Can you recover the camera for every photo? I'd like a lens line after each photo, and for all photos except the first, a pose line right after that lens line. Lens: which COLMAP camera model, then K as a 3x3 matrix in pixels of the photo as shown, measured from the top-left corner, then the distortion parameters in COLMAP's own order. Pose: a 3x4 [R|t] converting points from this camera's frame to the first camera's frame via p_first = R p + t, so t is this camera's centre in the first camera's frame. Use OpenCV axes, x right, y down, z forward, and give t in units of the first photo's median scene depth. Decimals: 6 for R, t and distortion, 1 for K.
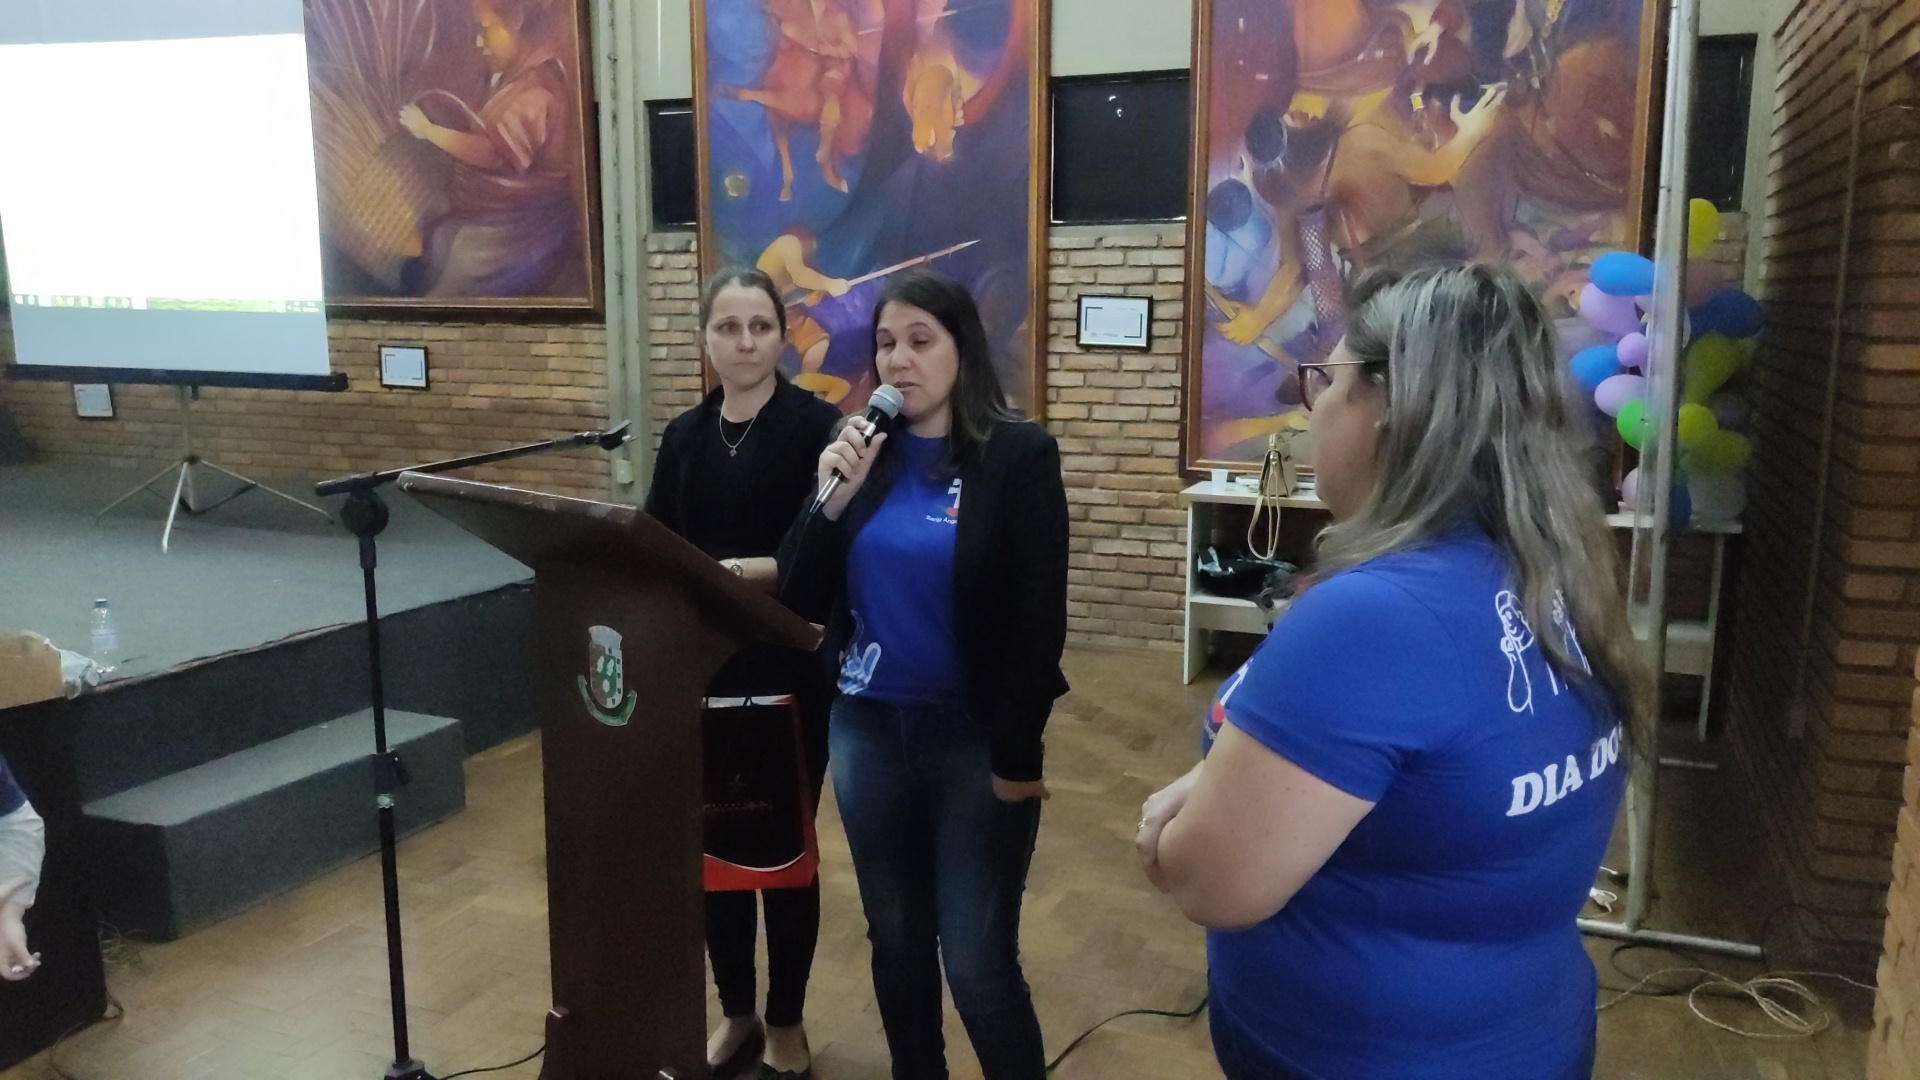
lens RADIAL K [[1464.0, 0, 959.6], [0, 1464.0, 557.7], [0, 0, 1]] dist [0.016522, -0.042132]
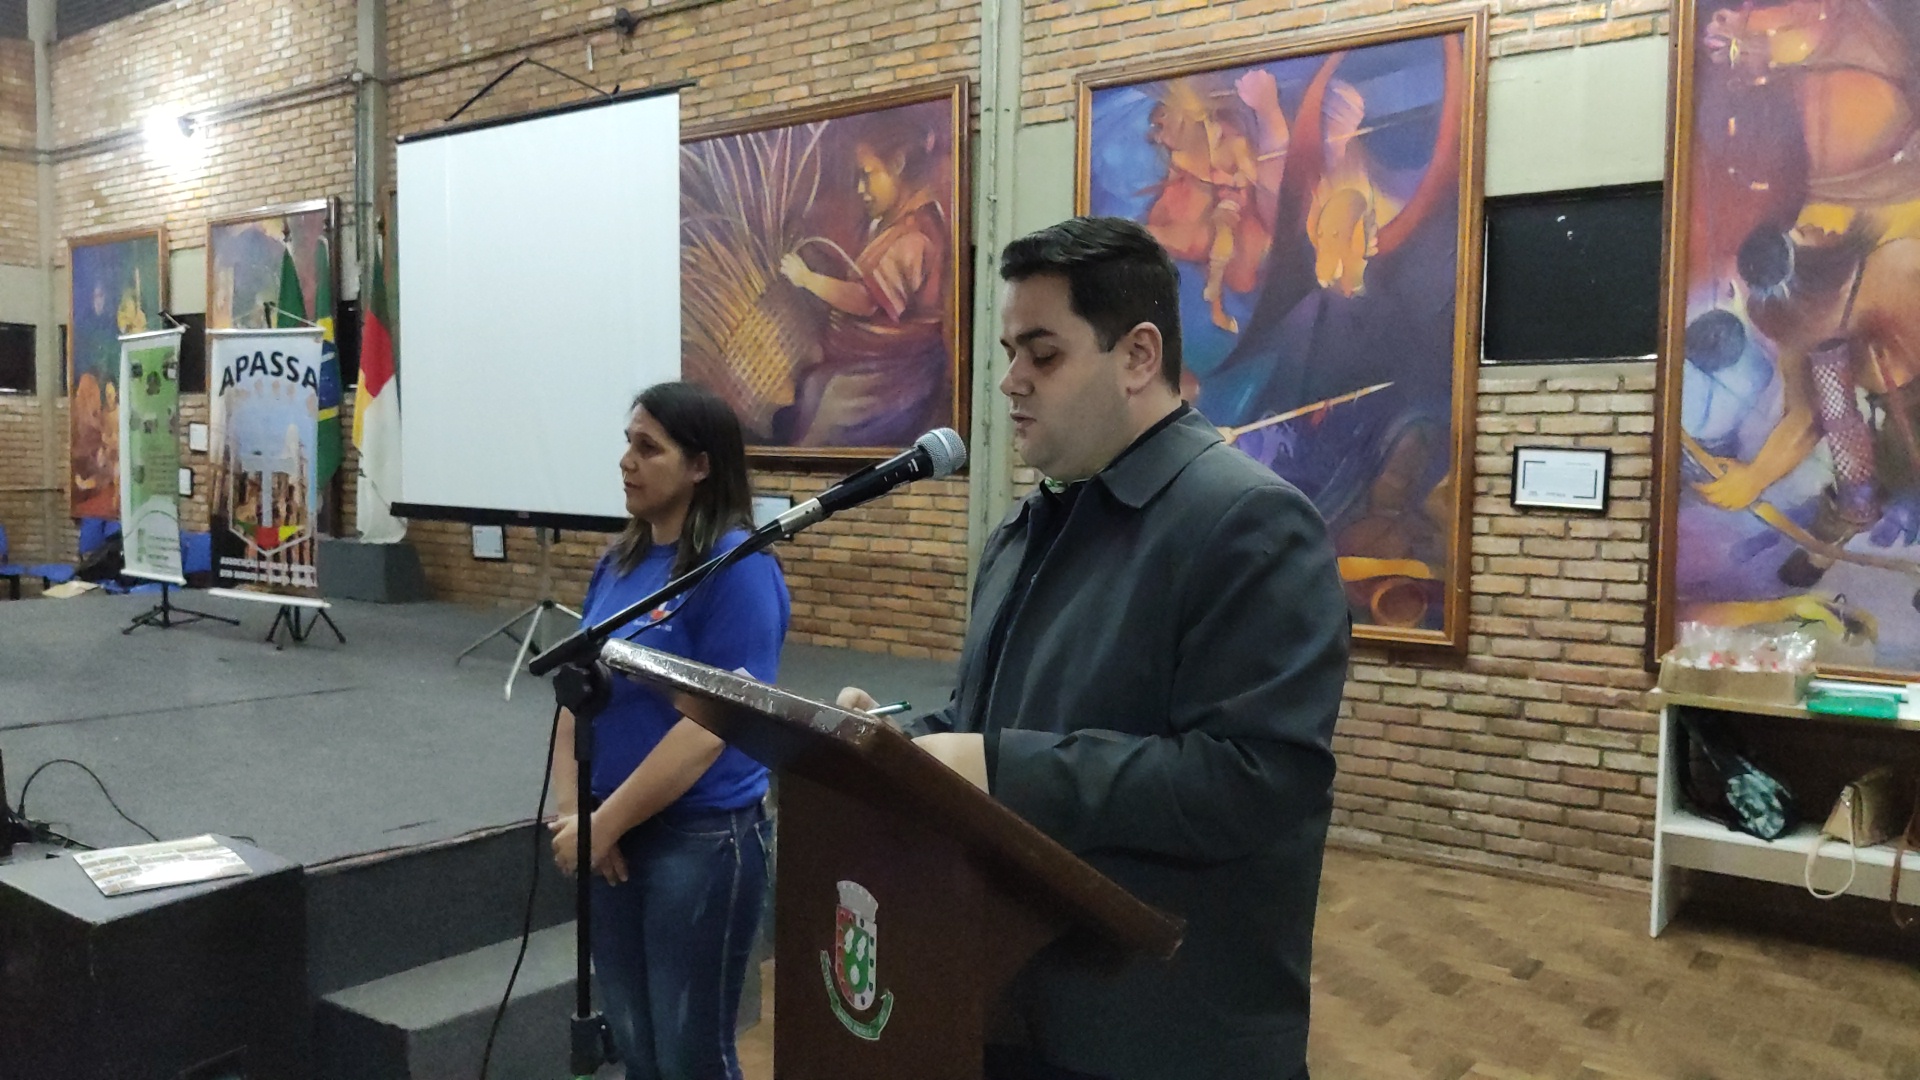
lens RADIAL K [[1464.0, 0, 966.2], [0, 1464.0, 552.5], [0, 0, 1]] dist [0.016522, -0.042132]
pose [[0.968003, 0.028782, -0.249282, -0.011289], [-0.057185, 0.992564, -0.107459, -0.011622], [0.244335, 0.118276, 0.962450, 0.121582]]
